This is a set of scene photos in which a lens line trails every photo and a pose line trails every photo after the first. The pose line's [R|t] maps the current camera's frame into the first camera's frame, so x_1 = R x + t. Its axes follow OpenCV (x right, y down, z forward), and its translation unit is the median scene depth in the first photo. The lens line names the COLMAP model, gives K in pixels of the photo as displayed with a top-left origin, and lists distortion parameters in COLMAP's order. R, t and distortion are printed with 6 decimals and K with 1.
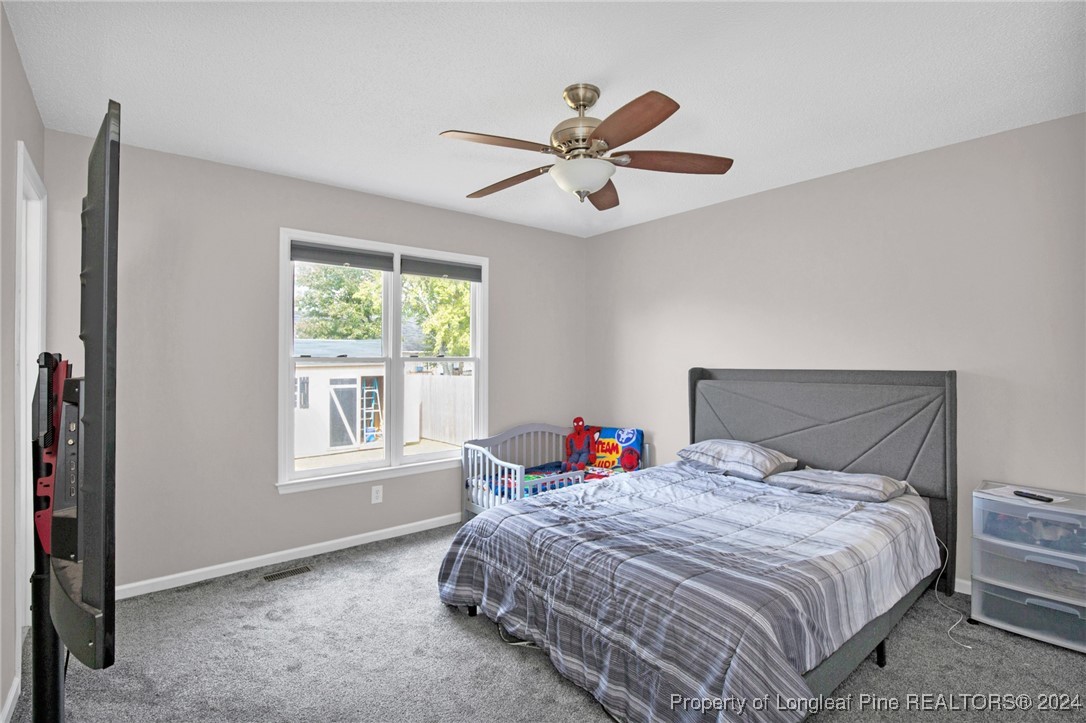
lens RADIAL K [[512.1, 0, 537.8], [0, 512.1, 356.4], [0, 0, 1]] dist [-0.017753, 0.004294]
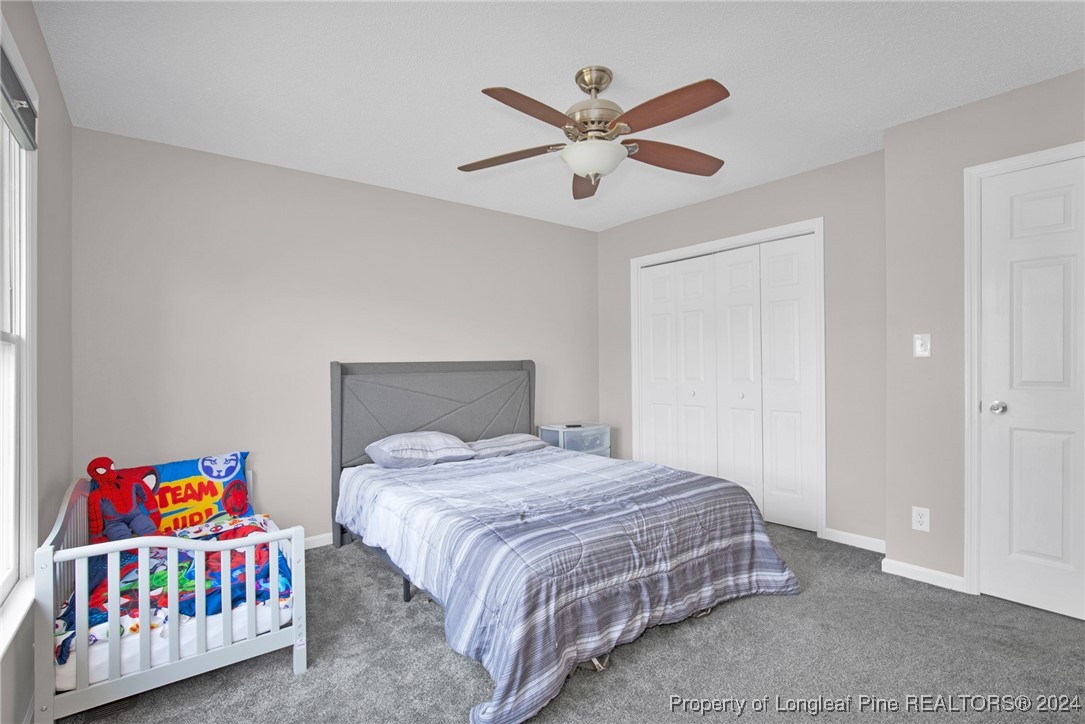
lens RADIAL K [[511.6, 0, 535.7], [0, 511.6, 358.6], [0, 0, 1]] dist [-0.017753, 0.004294]
pose [[0.032063, 0.009451, 0.999441, -0.557126], [0.009702, 0.999905, -0.009766, 0.028898], [-0.999439, 0.010010, 0.031968, 0.654168]]
